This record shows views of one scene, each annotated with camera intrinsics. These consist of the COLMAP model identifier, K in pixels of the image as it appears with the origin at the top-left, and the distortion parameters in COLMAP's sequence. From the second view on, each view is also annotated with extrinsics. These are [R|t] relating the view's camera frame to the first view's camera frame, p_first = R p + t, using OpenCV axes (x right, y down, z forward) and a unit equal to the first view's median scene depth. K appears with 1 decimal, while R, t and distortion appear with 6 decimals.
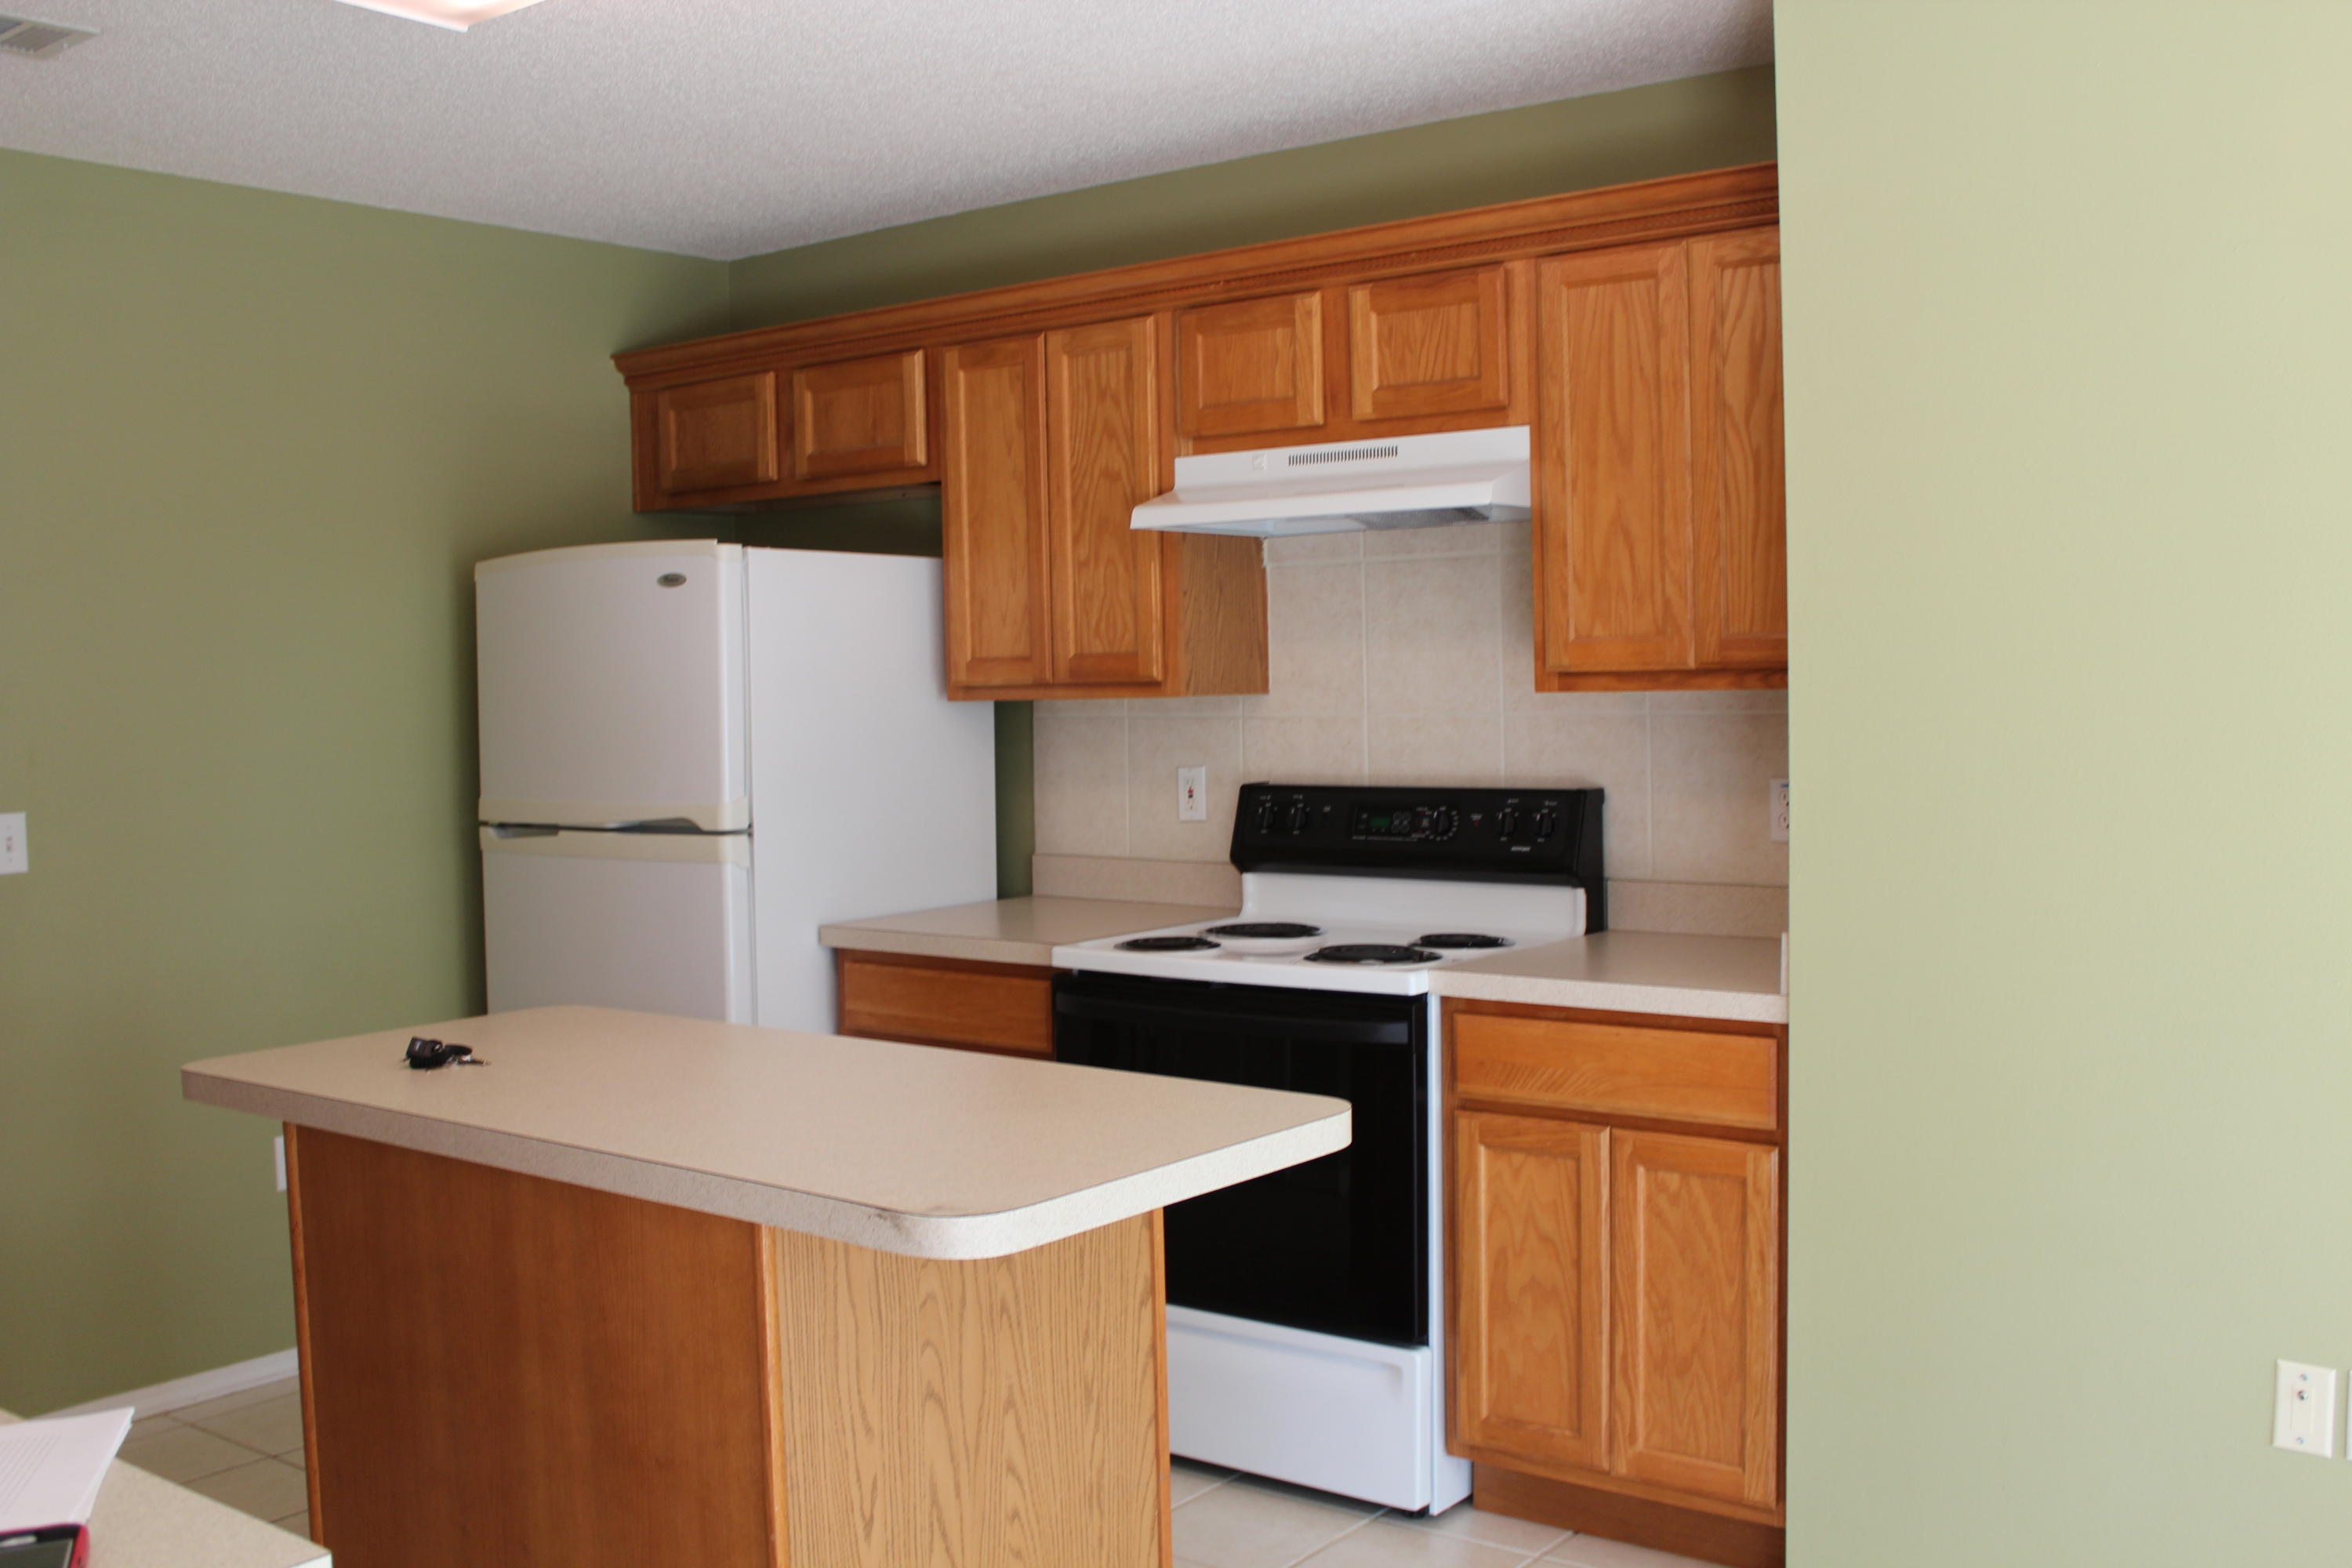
lens RADIAL K [[2233.7, 0, 1164.5], [0, 2233.7, 780.8], [0, 0, 1]] dist [-0.082828, 0.000000]
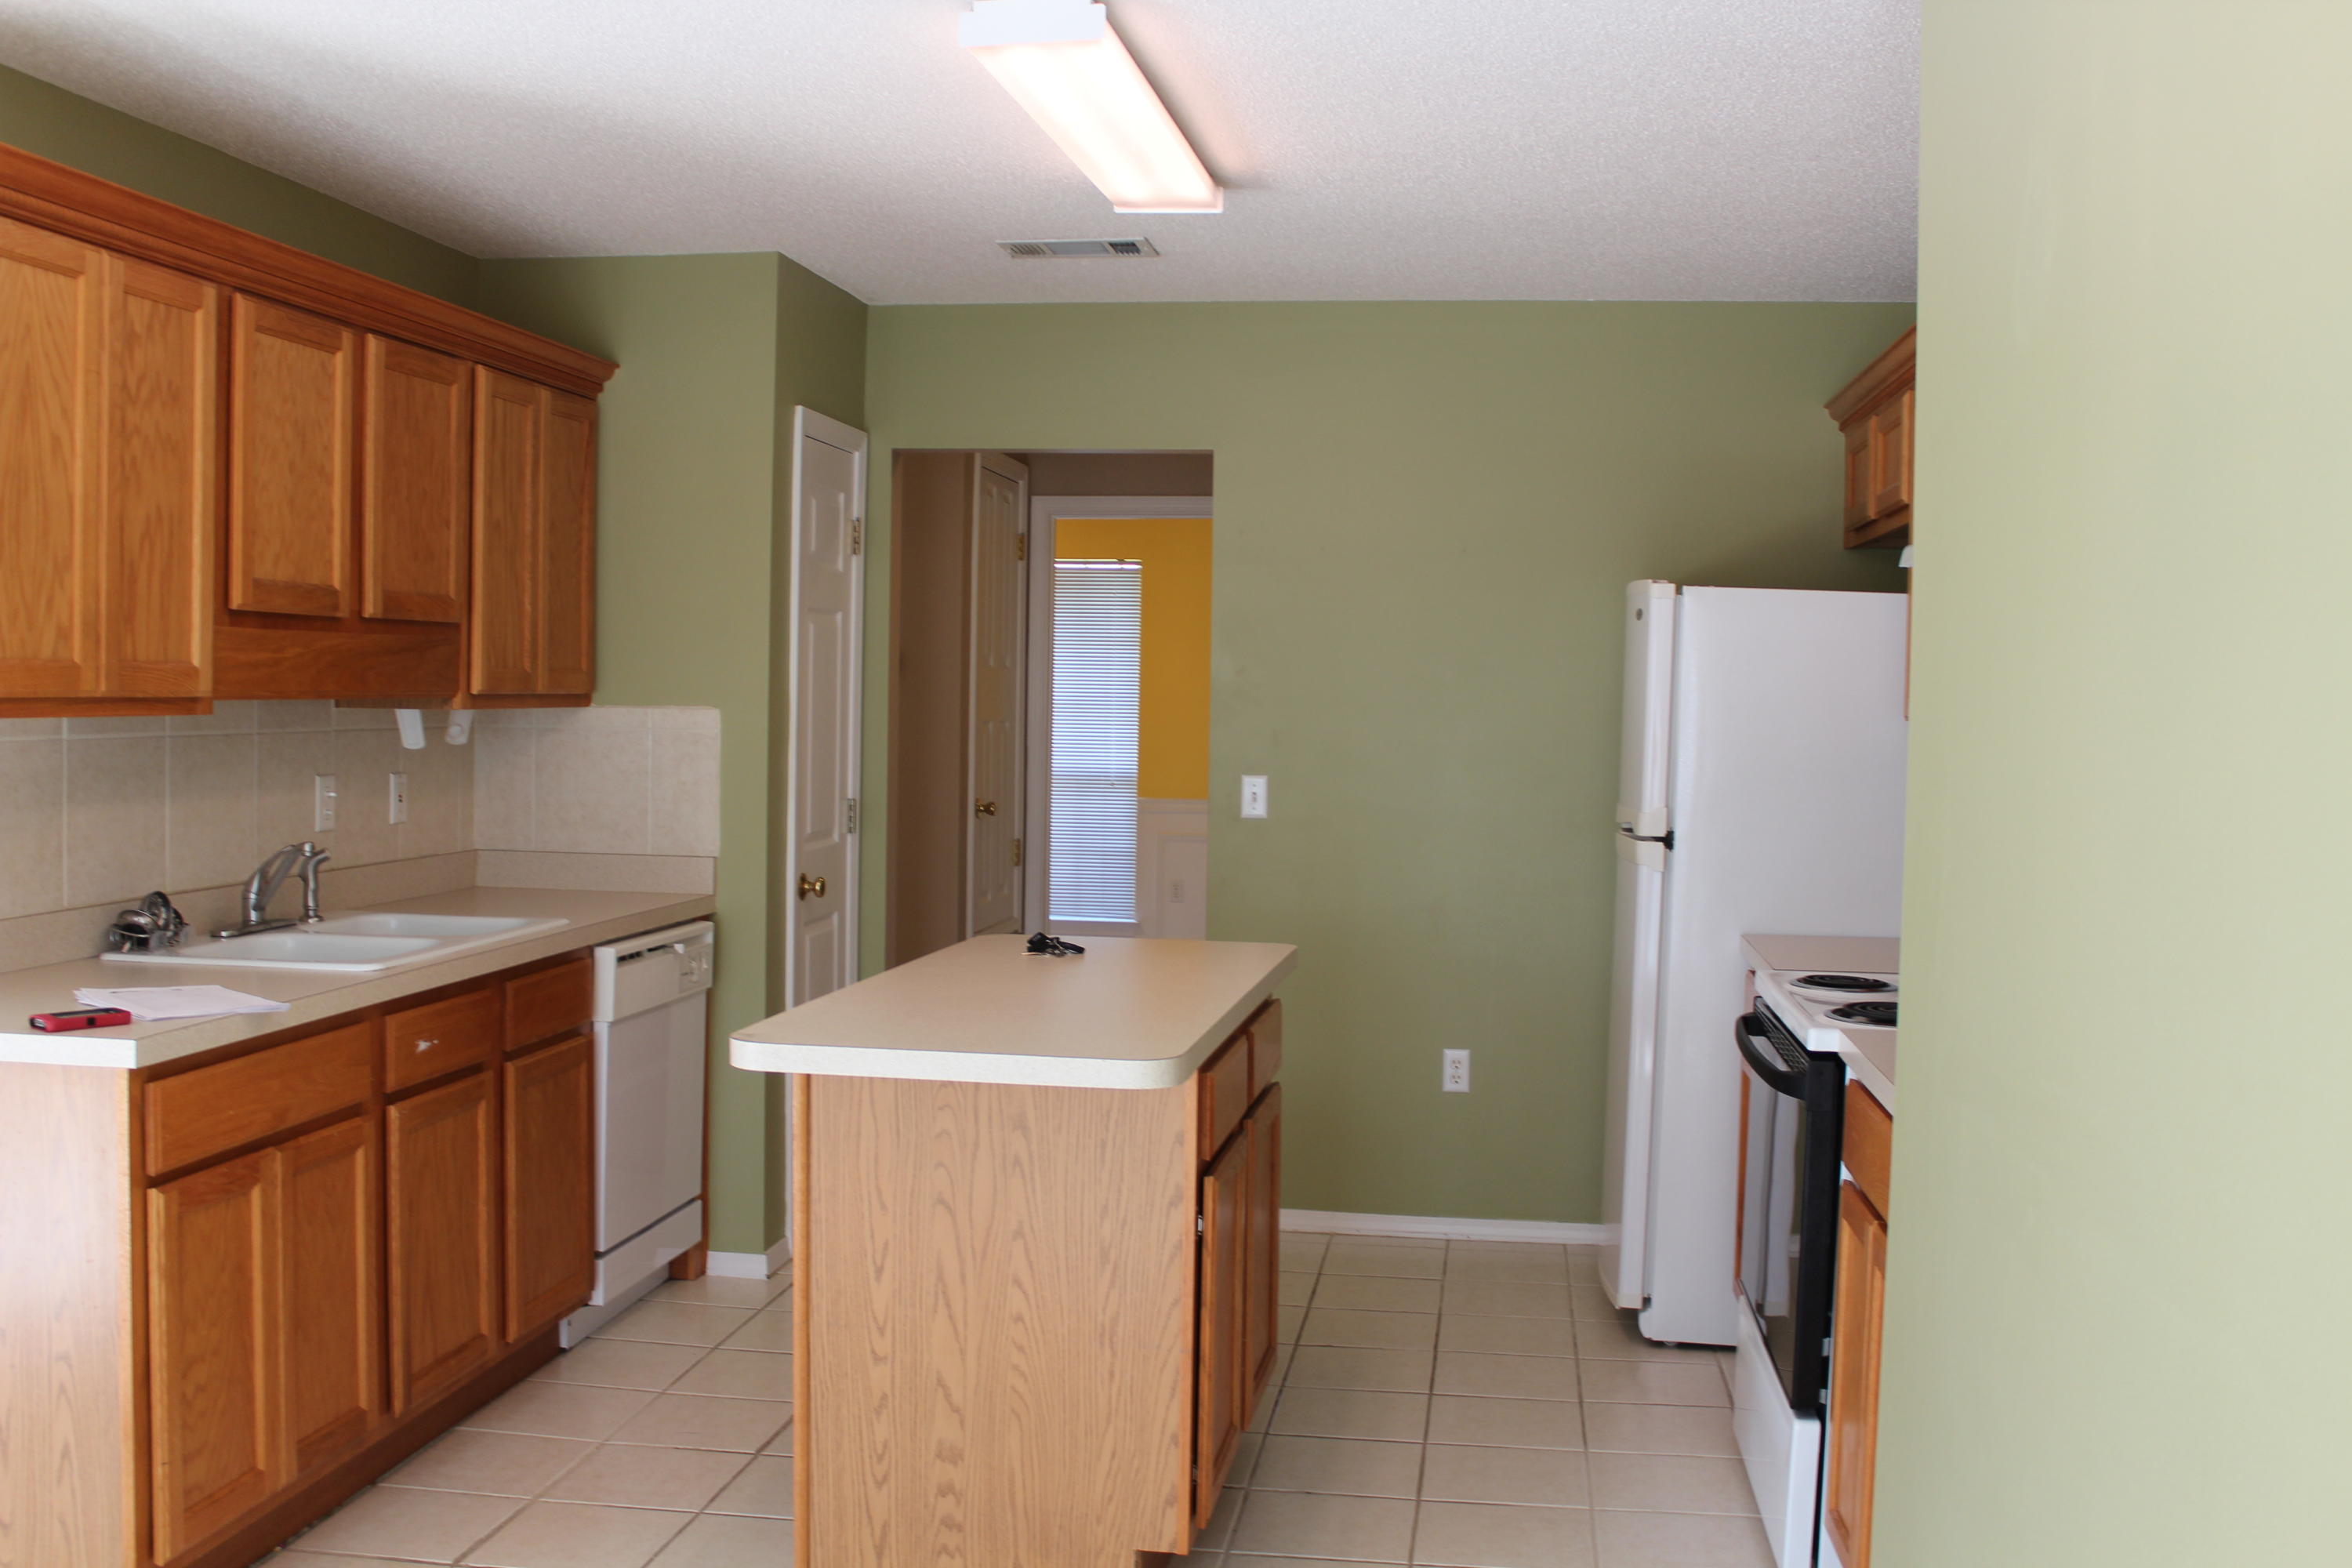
lens RADIAL K [[2233.7, 0, 1187.6], [0, 2233.7, 783.2], [0, 0, 1]] dist [-0.082828, 0.000000]
pose [[0.487093, 0.068770, -0.870638, 1.145391], [-0.071963, 0.996665, 0.038464, -0.053235], [0.870380, 0.043918, 0.490418, 0.411949]]
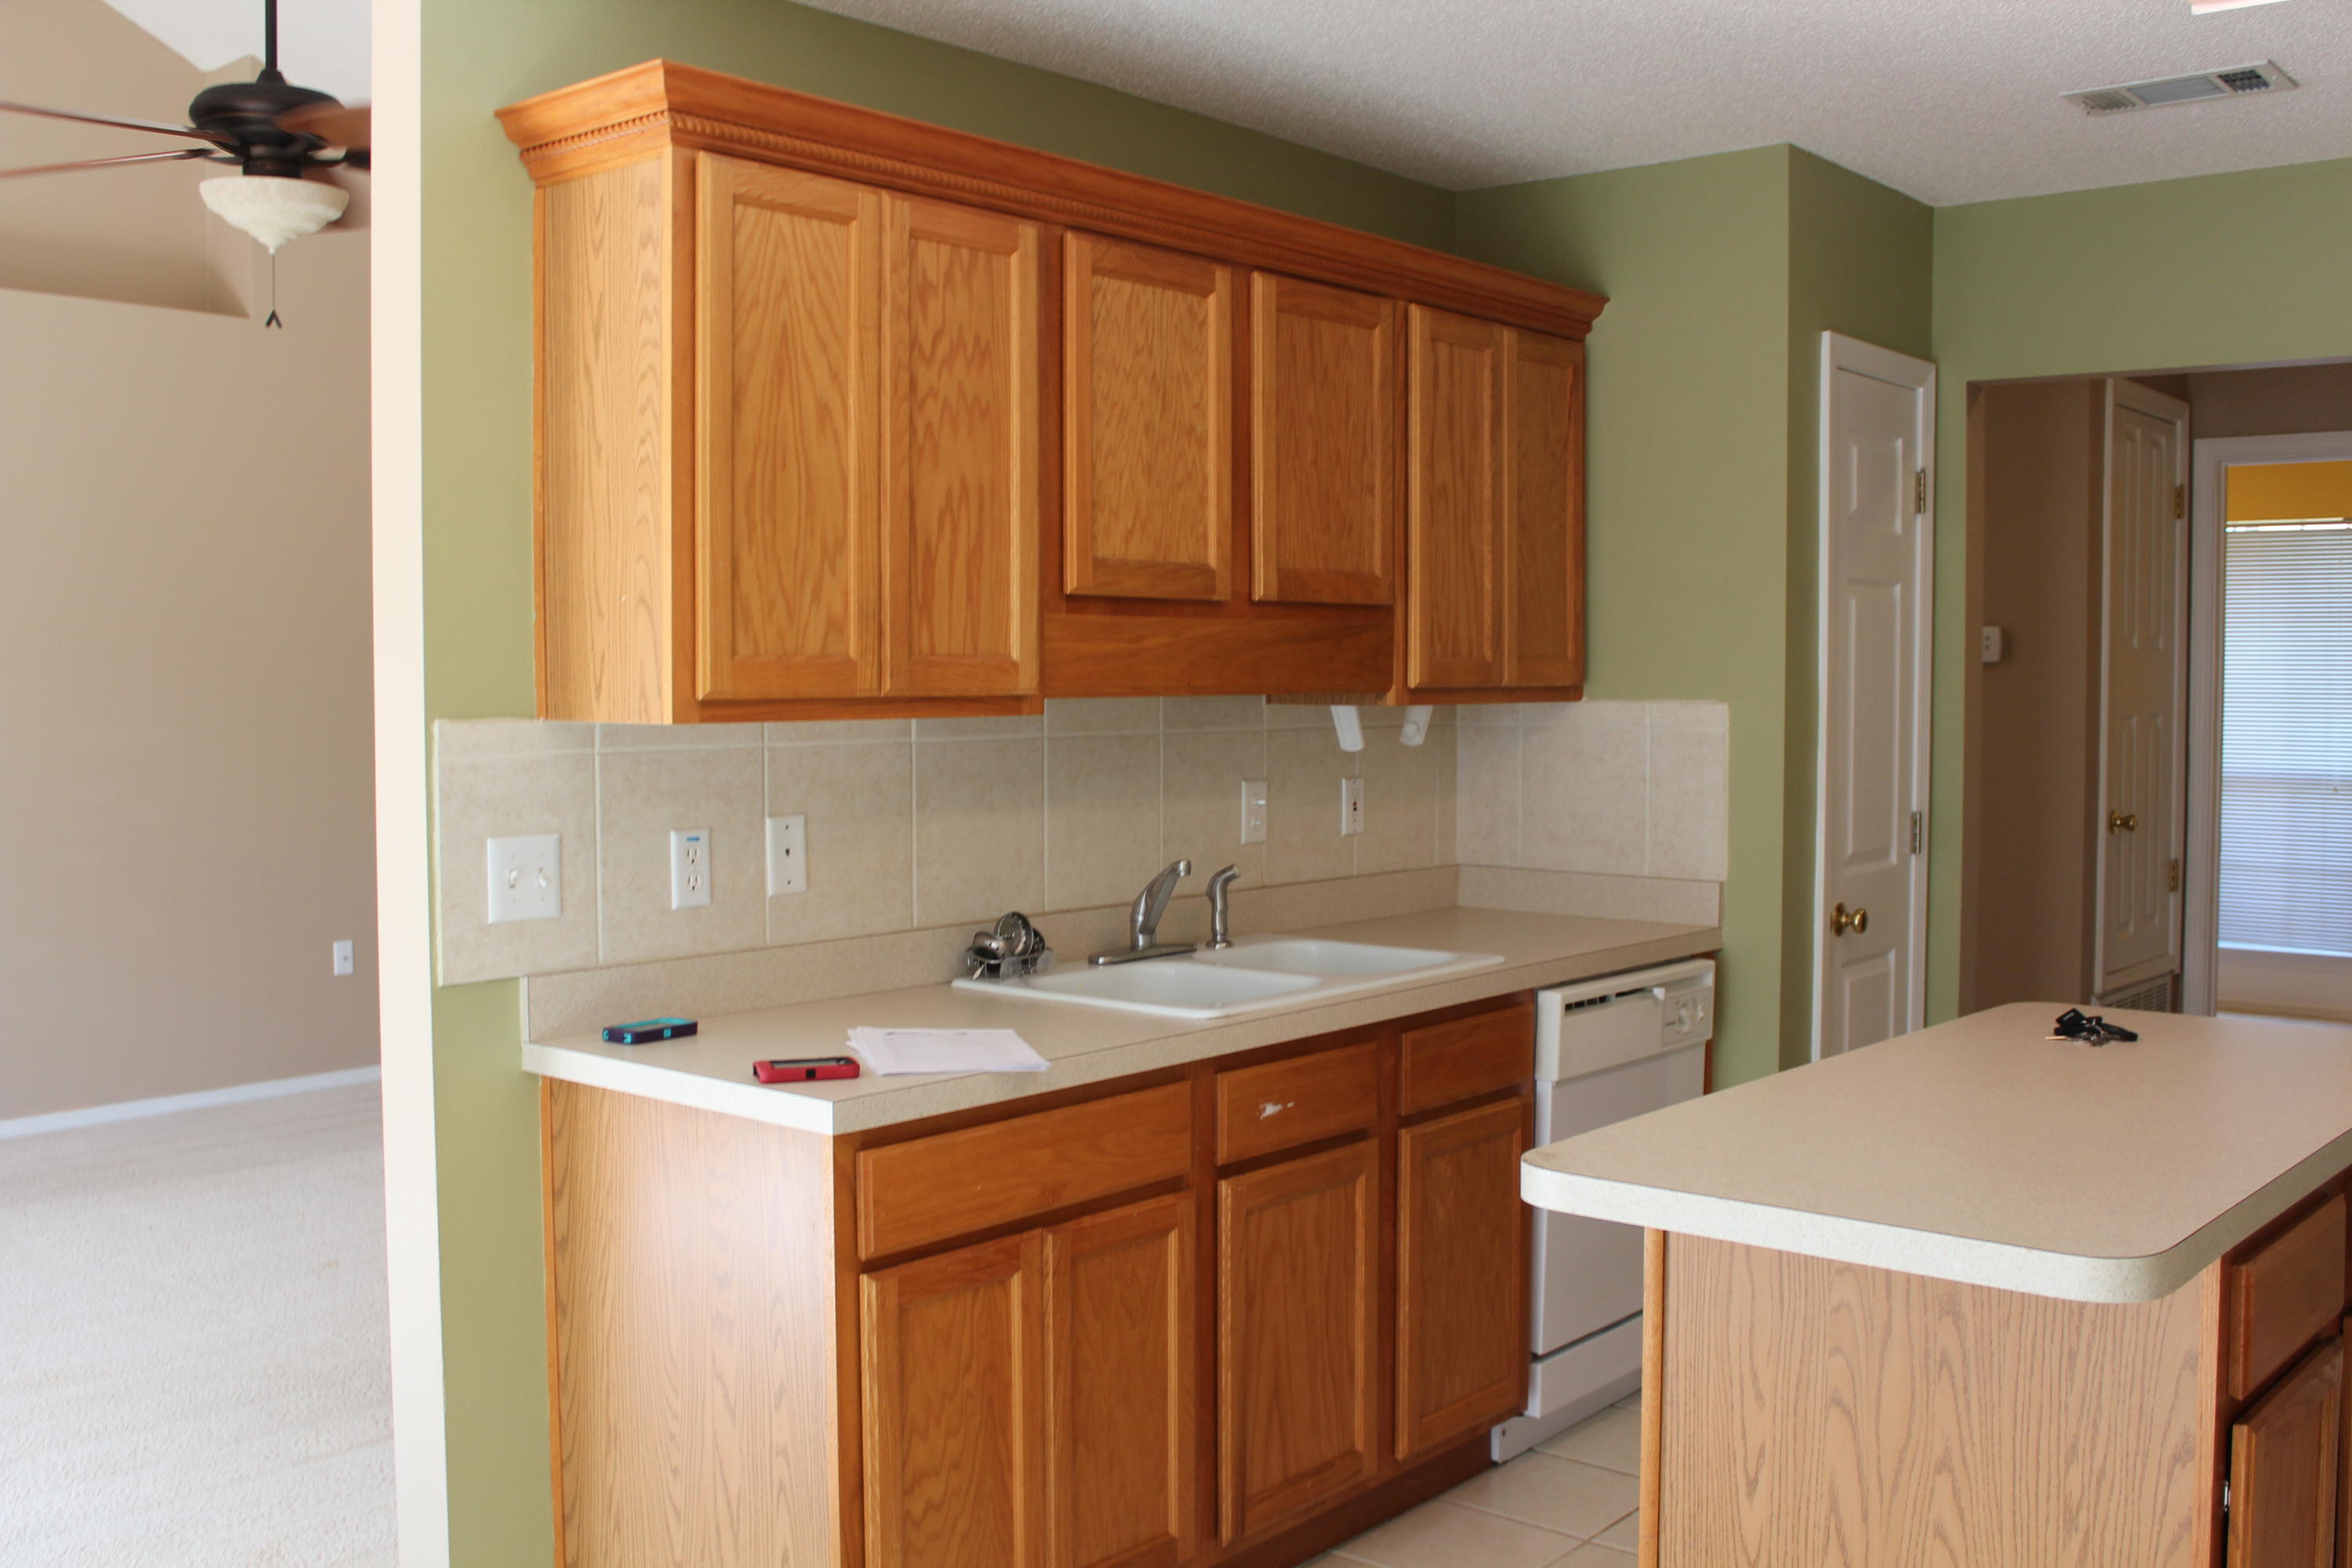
lens RADIAL K [[2233.7, 0, 1176.8], [0, 2233.7, 781.2], [0, 0, 1]] dist [-0.082828, 0.000000]
pose [[-0.038339, 0.073691, -0.996544, 0.841979], [-0.049576, 0.995909, 0.075551, -0.059979], [0.998034, 0.052301, -0.034529, 0.694955]]
